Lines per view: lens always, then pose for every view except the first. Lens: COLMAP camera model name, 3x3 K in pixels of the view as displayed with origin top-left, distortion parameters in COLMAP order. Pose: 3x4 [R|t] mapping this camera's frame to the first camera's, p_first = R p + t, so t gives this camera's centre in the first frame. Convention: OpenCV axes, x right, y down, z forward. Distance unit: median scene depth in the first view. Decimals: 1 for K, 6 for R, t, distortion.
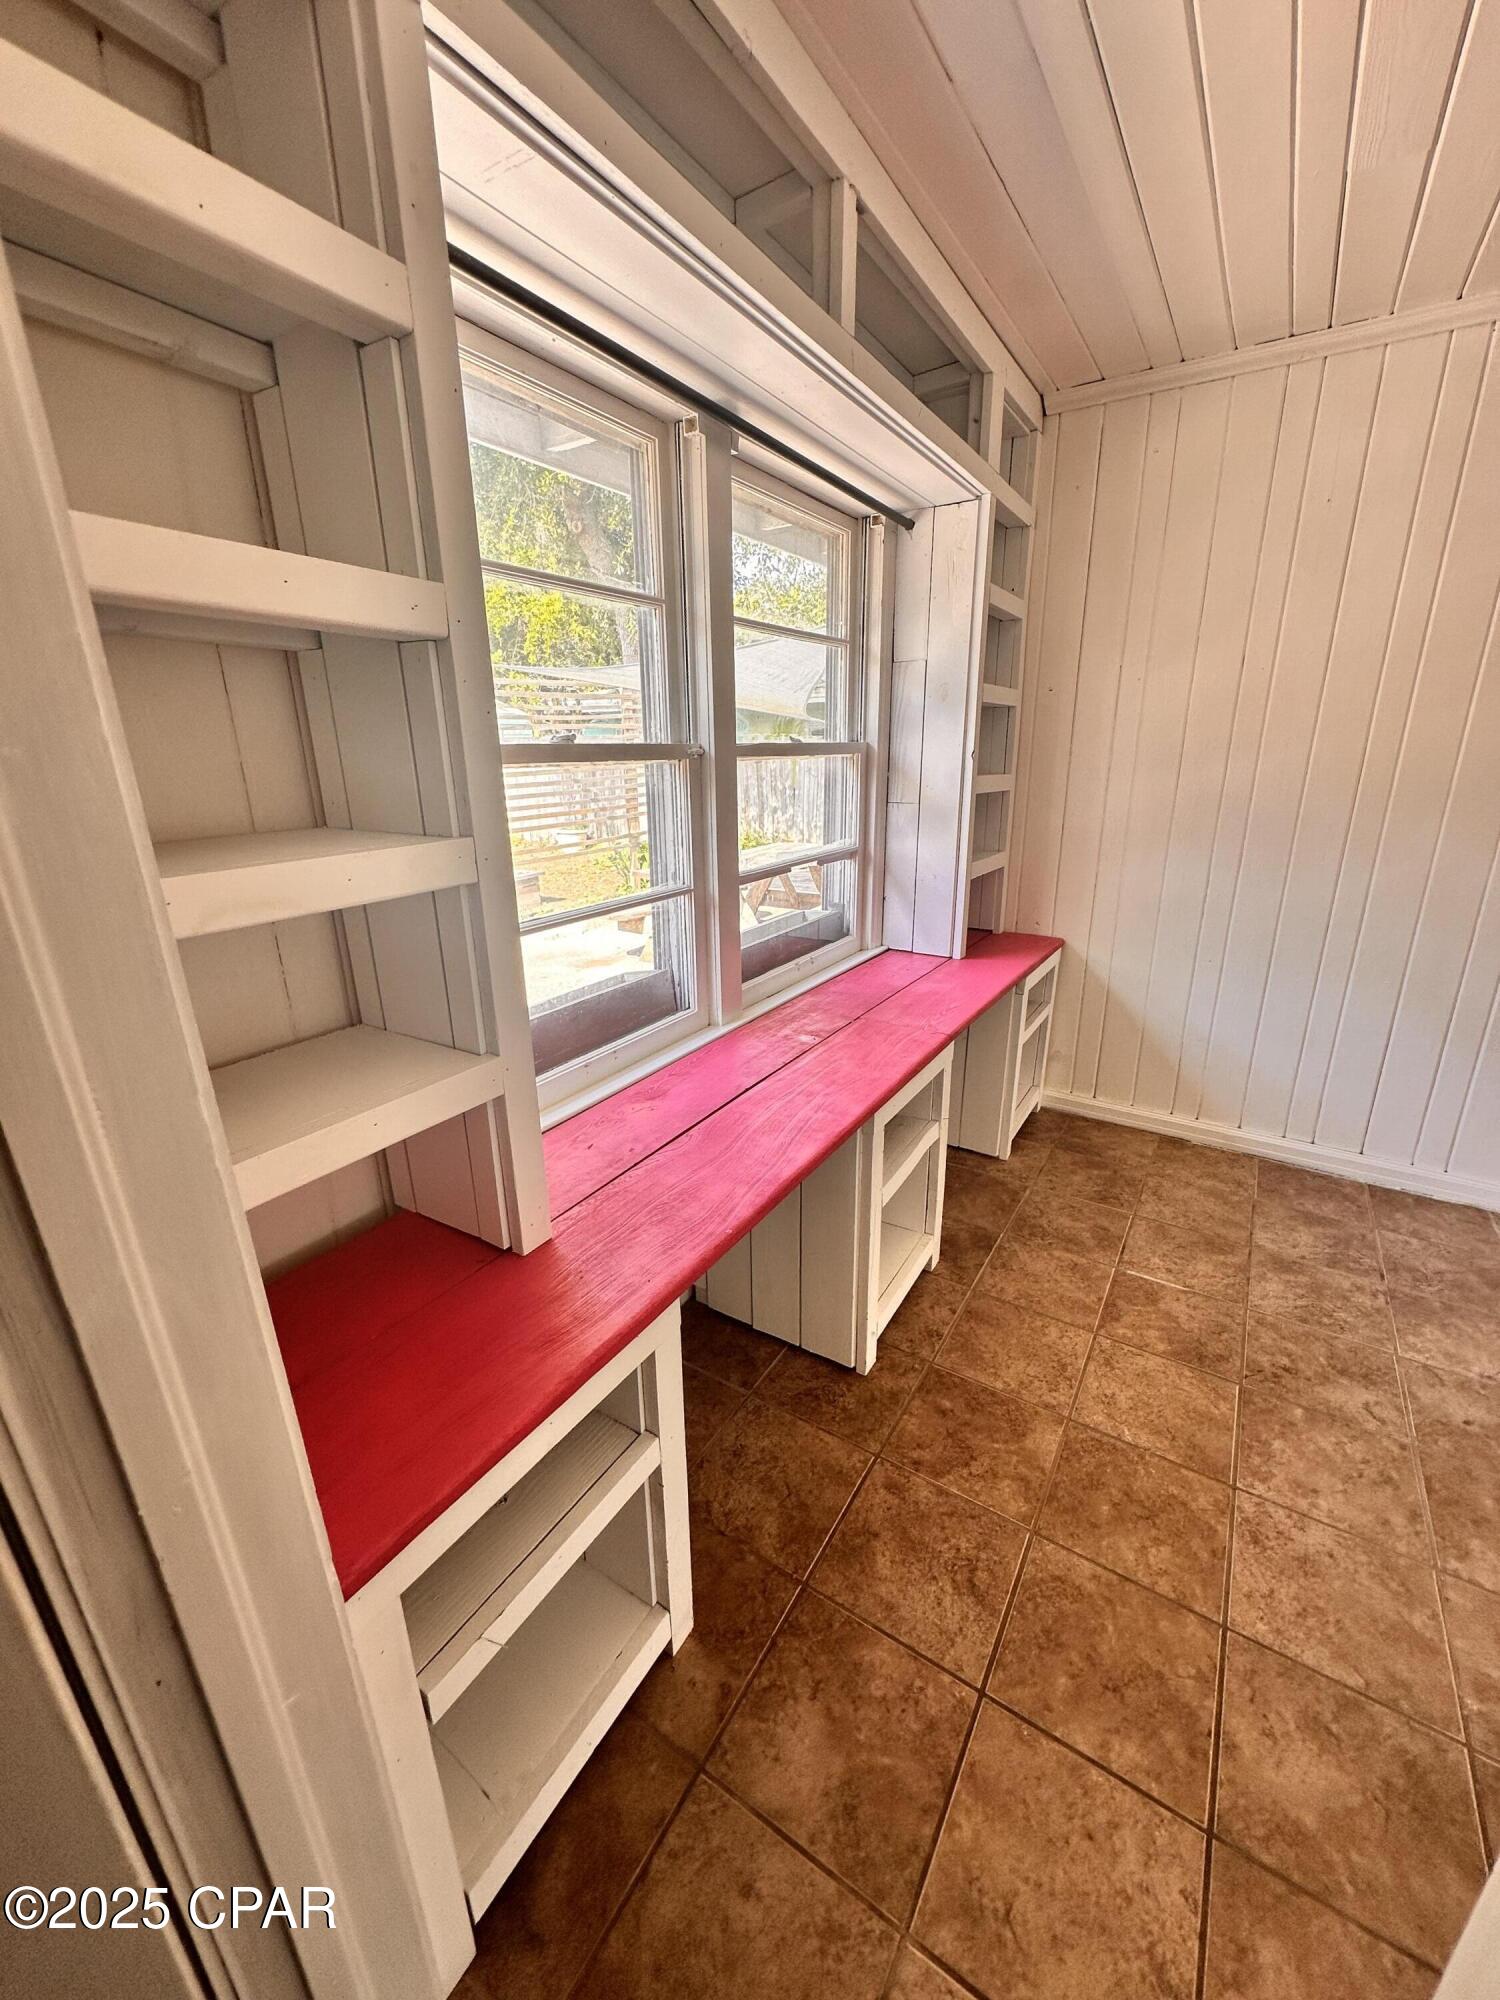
lens RADIAL K [[796.7, 0, 753.9], [0, 796.7, 1003.6], [0, 0, 1]] dist [-0.003789, 0.000822]
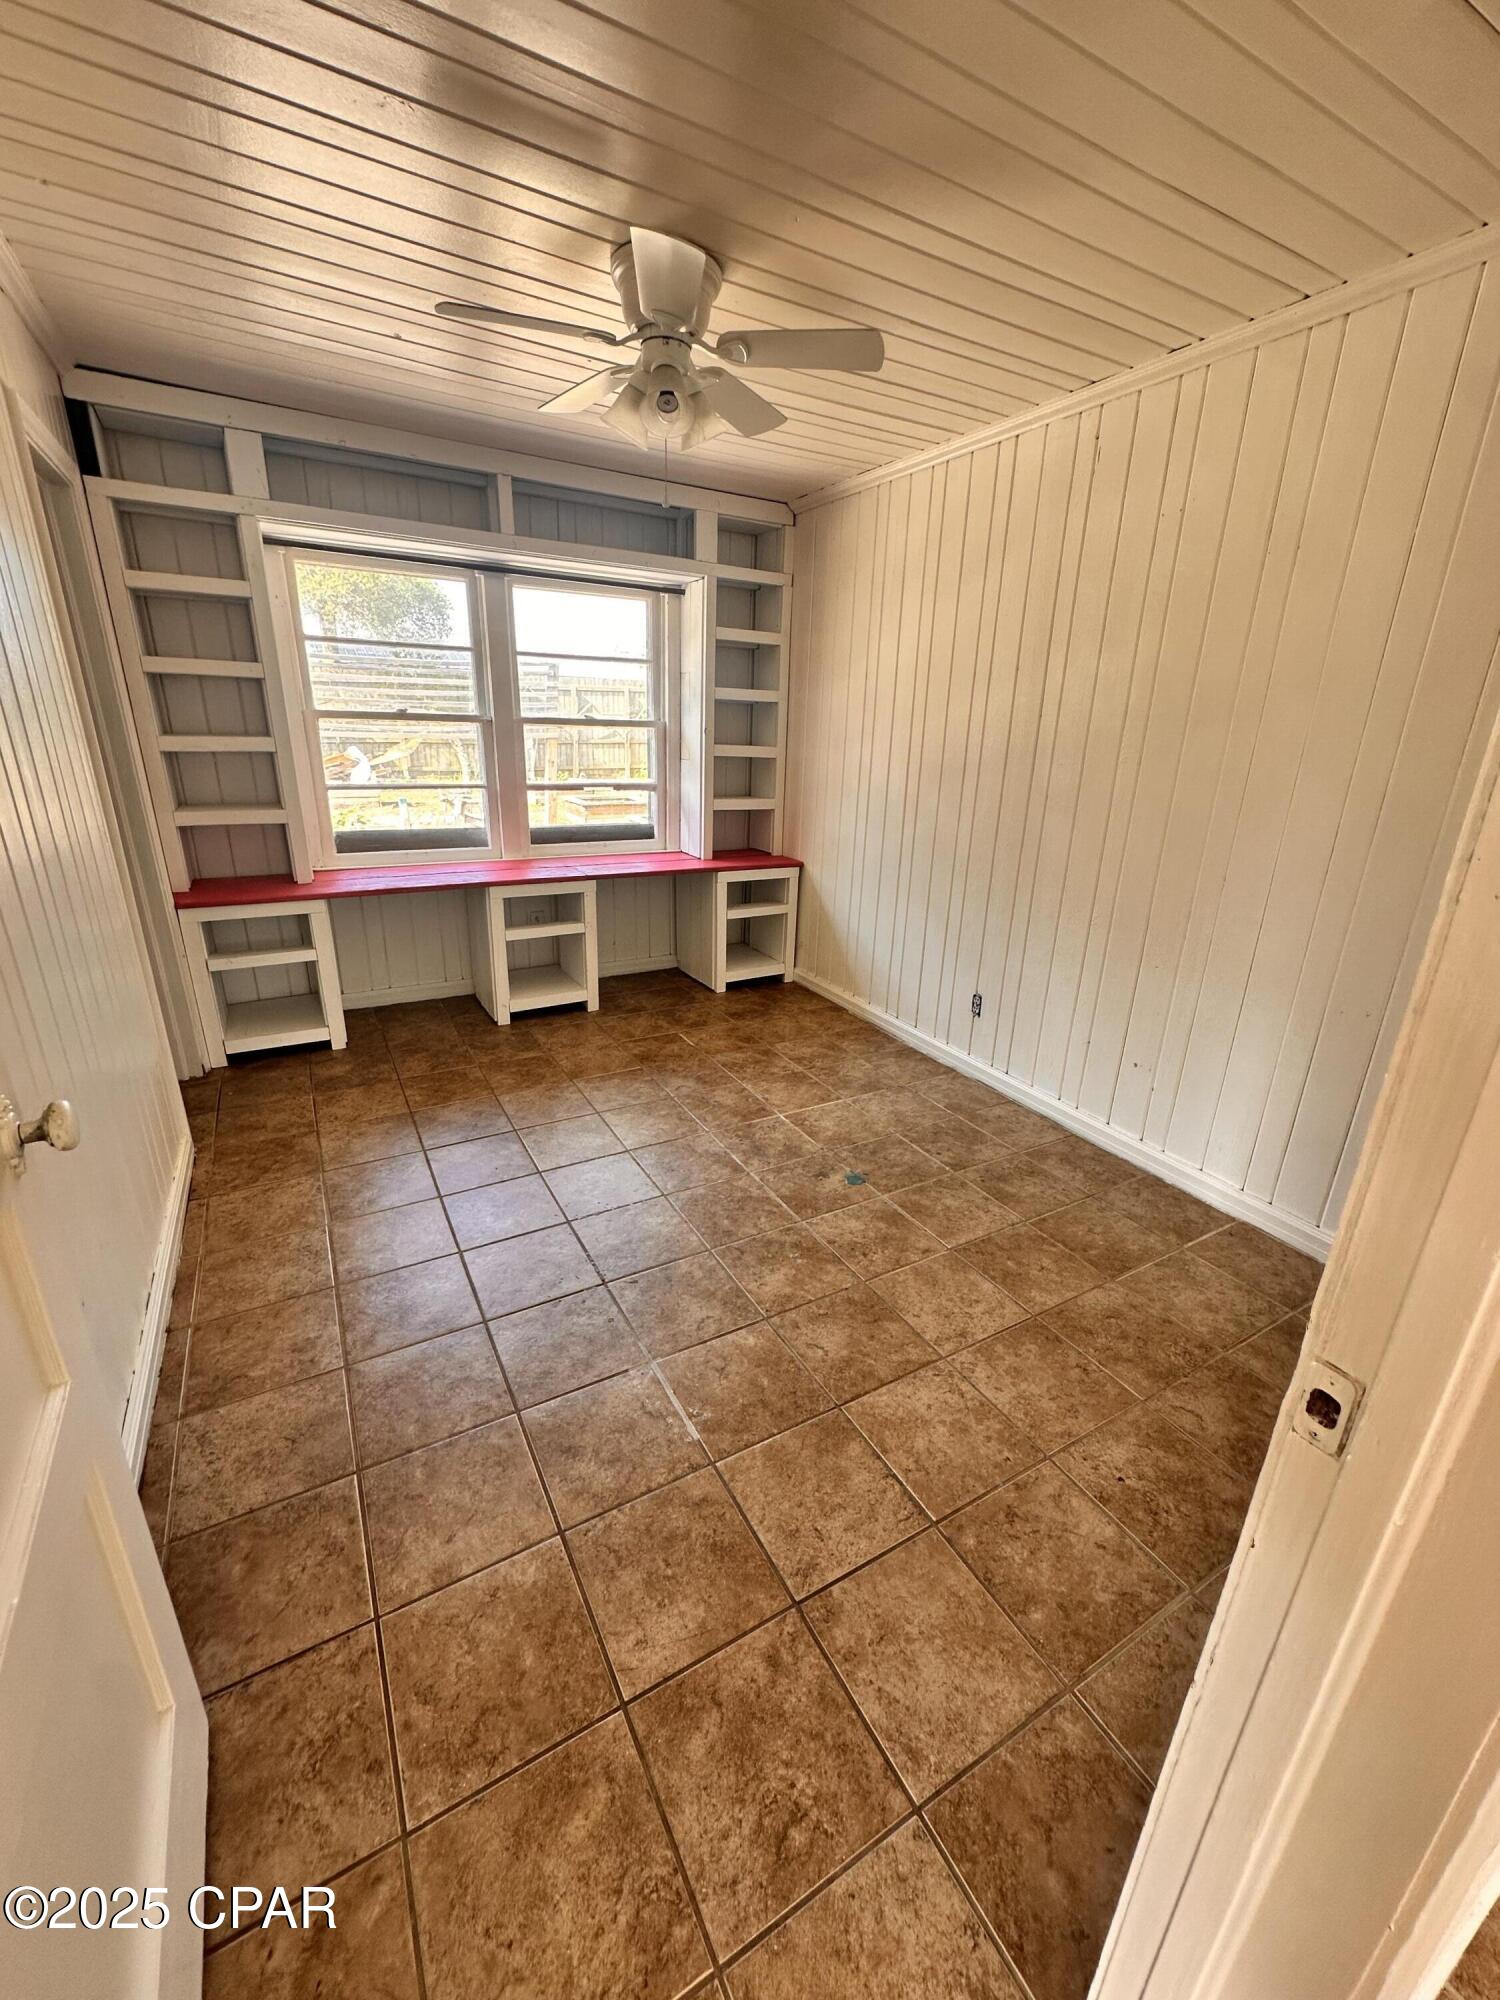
lens RADIAL K [[796.7, 0, 748.9], [0, 796.7, 1003.7], [0, 0, 1]] dist [-0.003789, 0.000822]
pose [[0.881797, 0.192039, -0.430762, 1.766951], [-0.183021, 0.981105, 0.062734, 0.183093], [0.434670, 0.023520, 0.900283, -0.641110]]
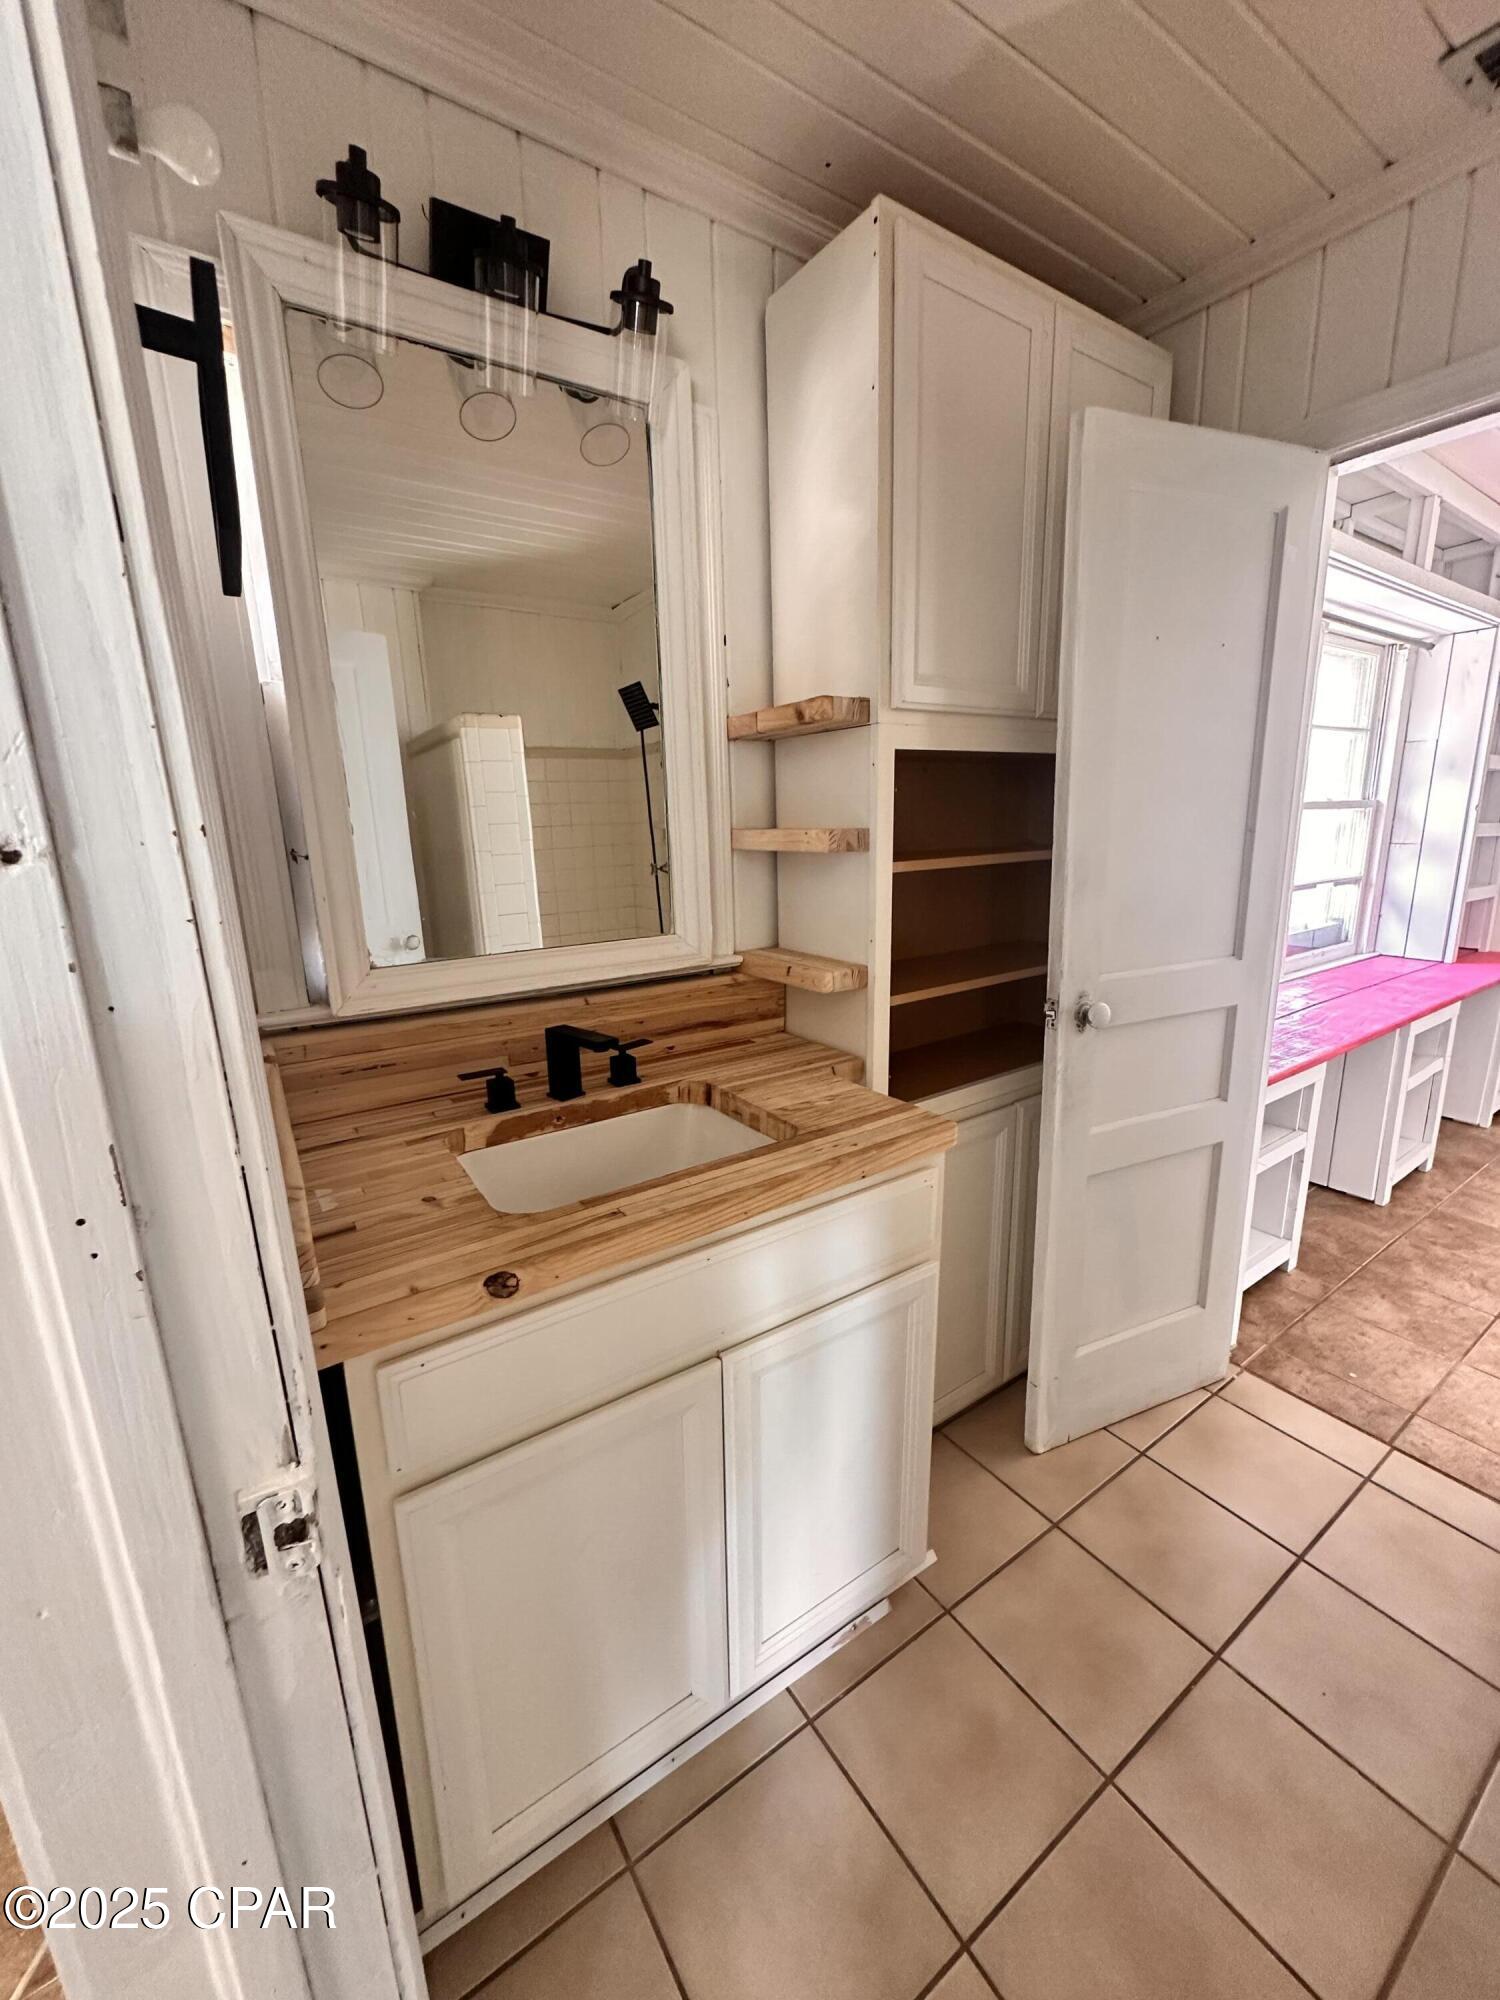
lens RADIAL K [[796.7, 0, 743.3], [0, 796.7, 997.8], [0, 0, 1]] dist [-0.003789, 0.000822]
pose [[0.916404, 0.079130, -0.392354, -0.463240], [-0.110570, 0.992166, -0.058153, 0.330111], [0.384678, 0.096674, 0.917974, -1.010884]]
